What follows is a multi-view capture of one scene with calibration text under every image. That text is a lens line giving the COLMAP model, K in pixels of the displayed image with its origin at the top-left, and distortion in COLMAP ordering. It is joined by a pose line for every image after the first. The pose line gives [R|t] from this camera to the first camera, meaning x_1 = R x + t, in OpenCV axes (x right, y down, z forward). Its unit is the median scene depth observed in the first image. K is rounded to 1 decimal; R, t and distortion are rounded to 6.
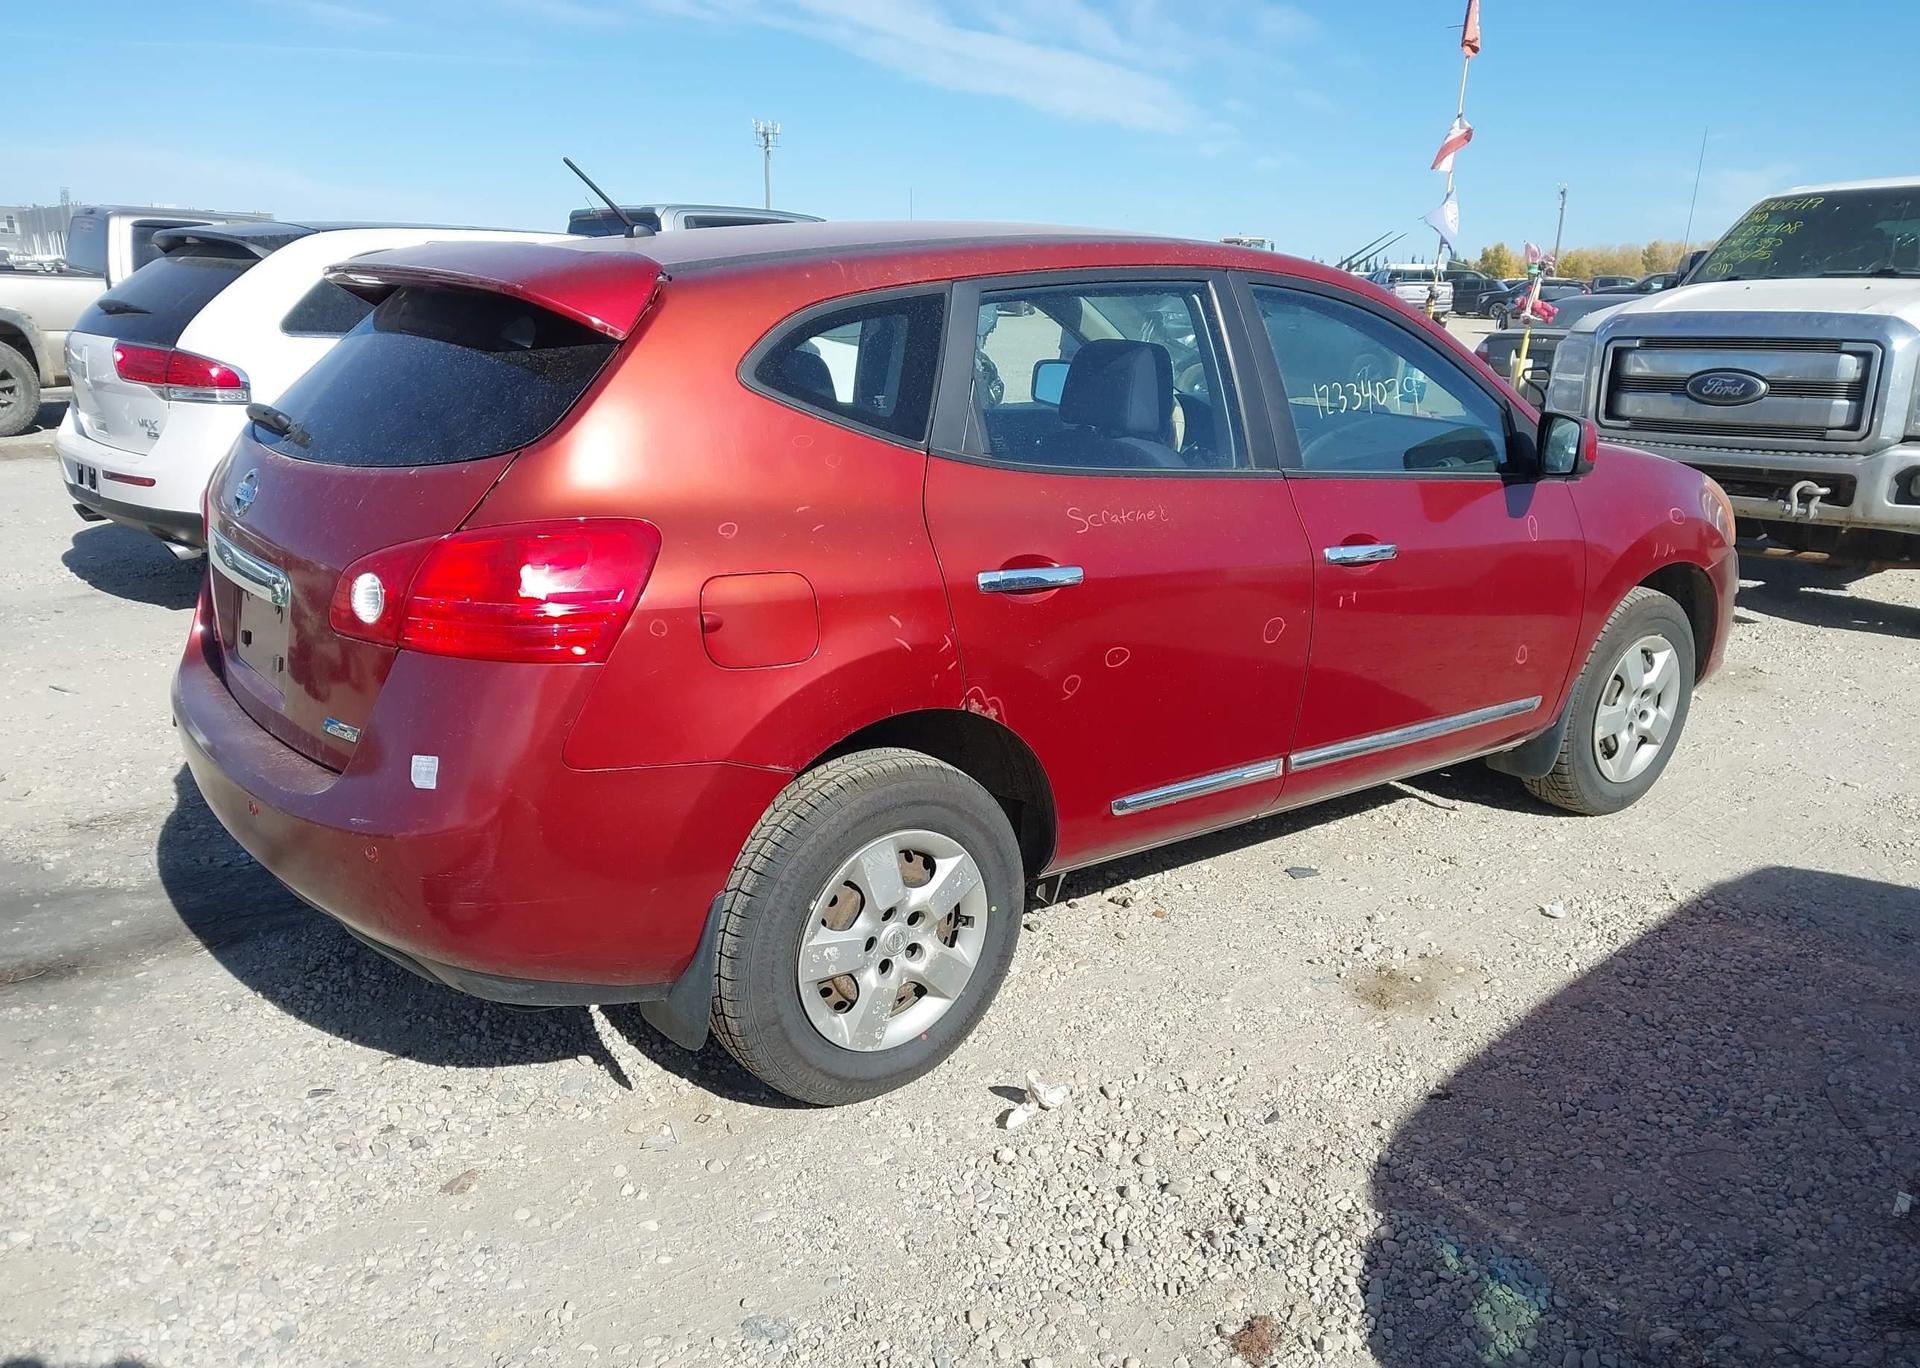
lens RADIAL K [[1514.4, 0, 967.4], [0, 1514.4, 682.6], [0, 0, 1]] dist [0.020210, -0.011995]
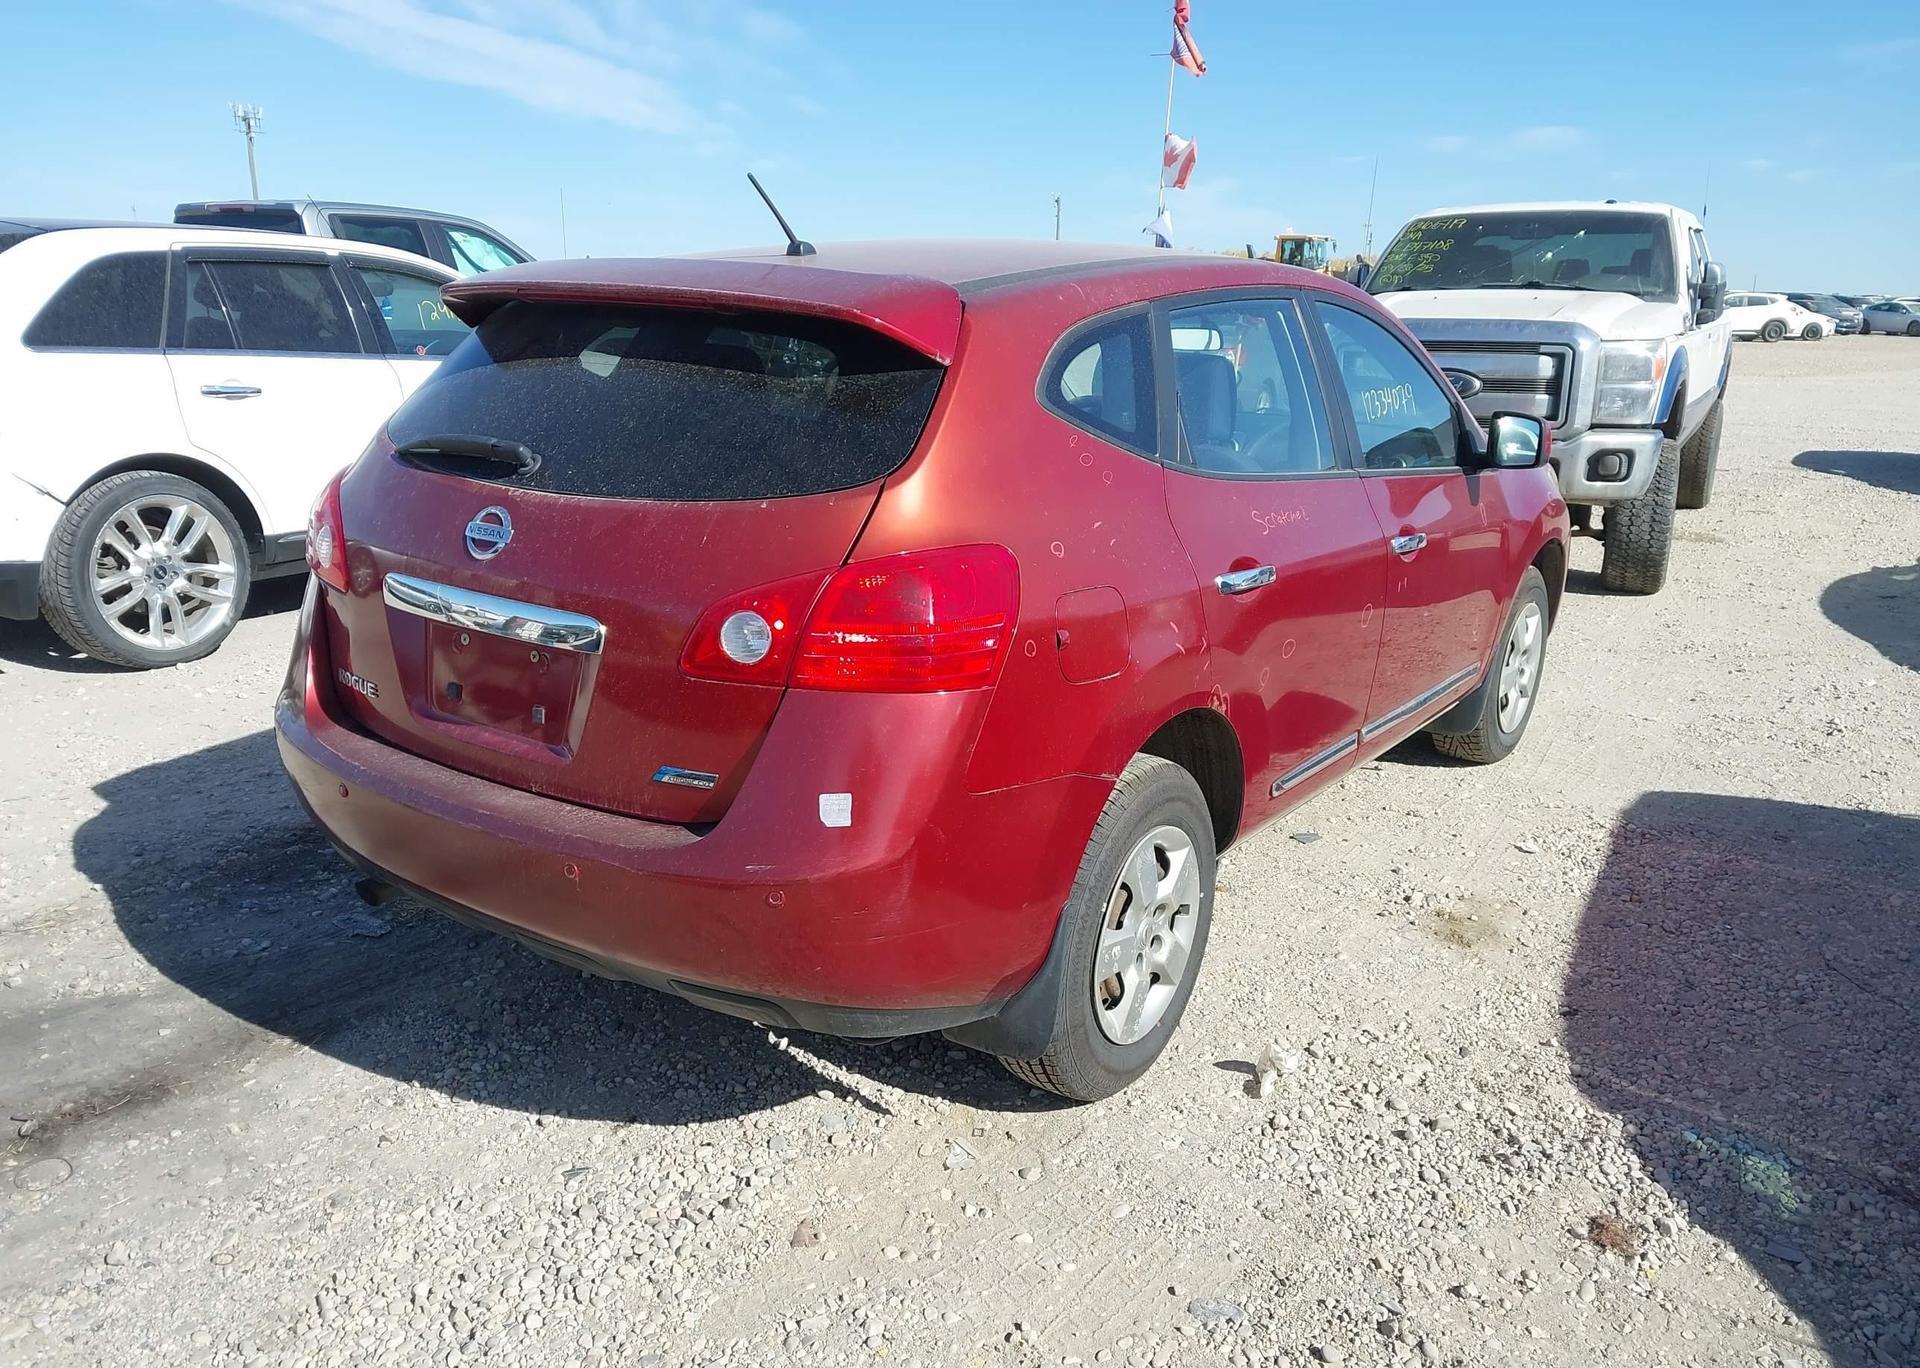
lens RADIAL K [[1514.4, 0, 959.6], [0, 1514.4, 680.5], [0, 0, 1]] dist [0.020210, -0.011995]
pose [[0.953567, -0.072821, 0.292244, -0.366746], [0.073326, 0.997265, 0.009243, -0.017844], [-0.292118, 0.012615, 0.956299, 0.030988]]
